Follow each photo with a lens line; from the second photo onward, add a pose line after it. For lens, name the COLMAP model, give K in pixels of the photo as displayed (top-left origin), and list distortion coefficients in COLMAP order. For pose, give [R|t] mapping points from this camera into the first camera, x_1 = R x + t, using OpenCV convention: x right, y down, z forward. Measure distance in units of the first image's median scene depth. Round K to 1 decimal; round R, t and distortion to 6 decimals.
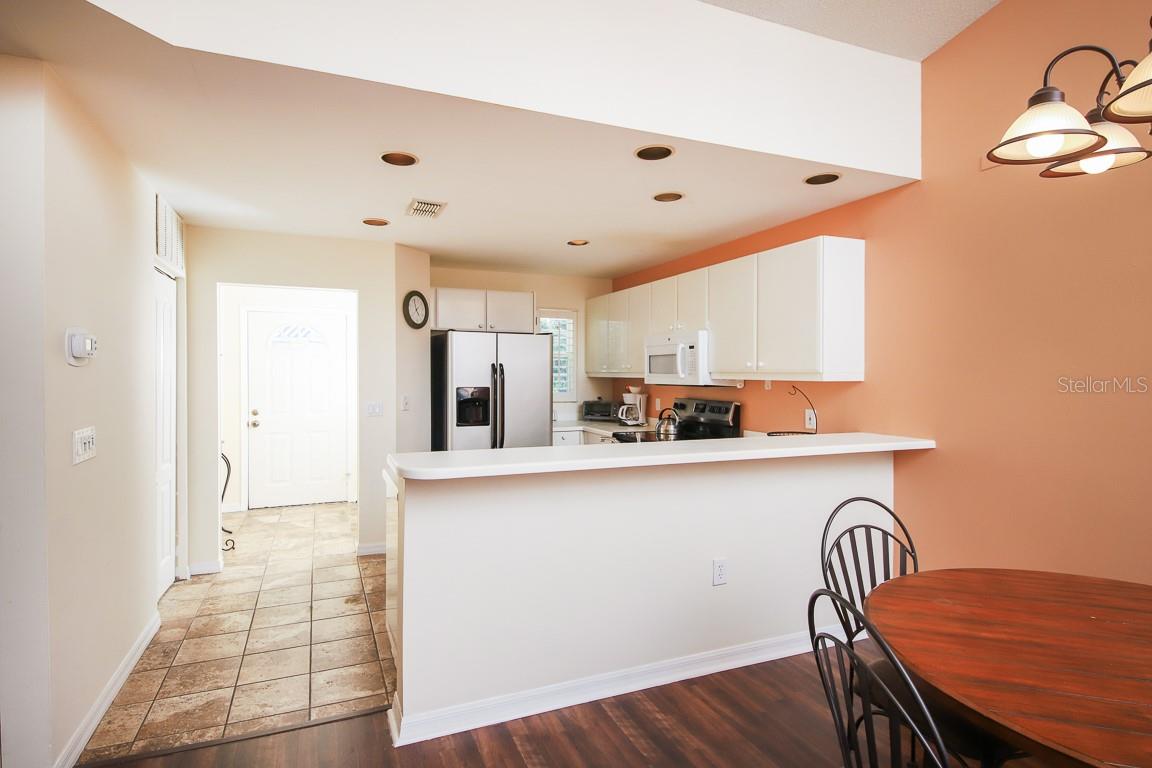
lens RADIAL K [[571.7, 0, 576.0], [0, 571.7, 384.0], [0, 0, 1]] dist [-0.002339, -0.008070]
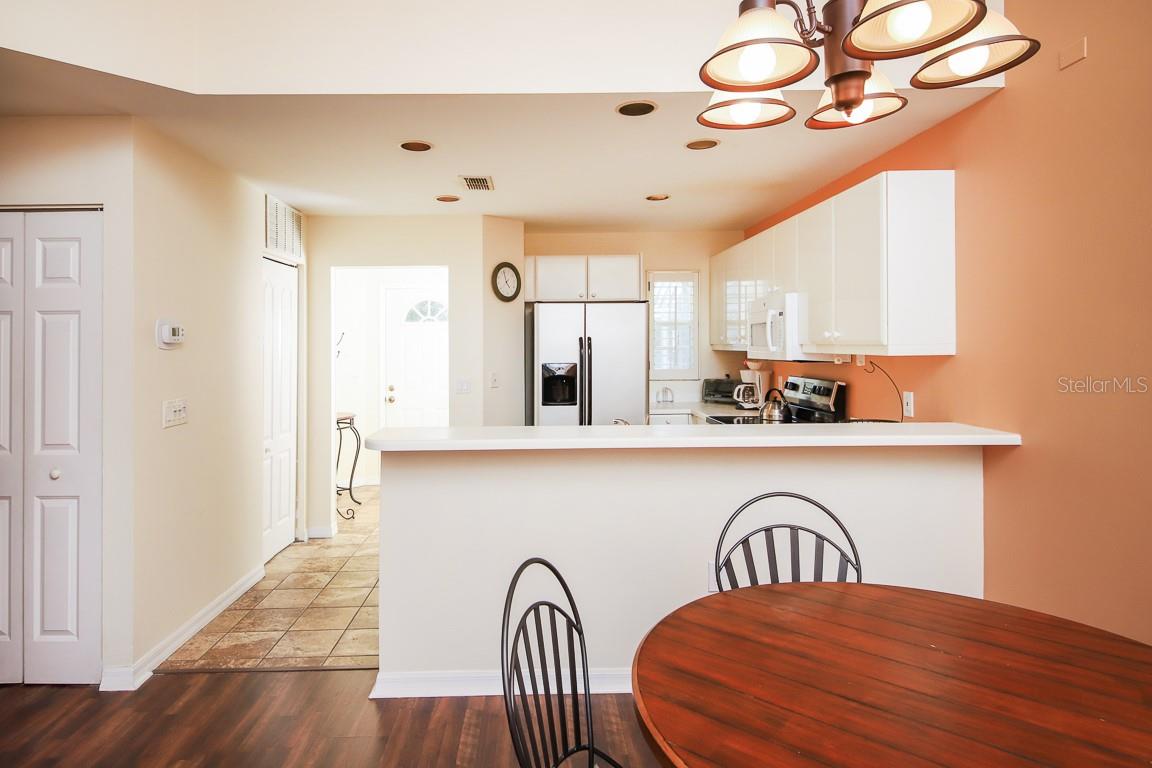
lens RADIAL K [[691.7, 0, 546.7], [0, 691.7, 351.4], [0, 0, 1]] dist [0.006512, 0.000526]
pose [[0.924282, -0.007829, -0.381630, 0.254425], [0.003848, 0.999930, -0.011195, -0.000865], [0.381691, 0.008879, 0.924247, -0.044857]]
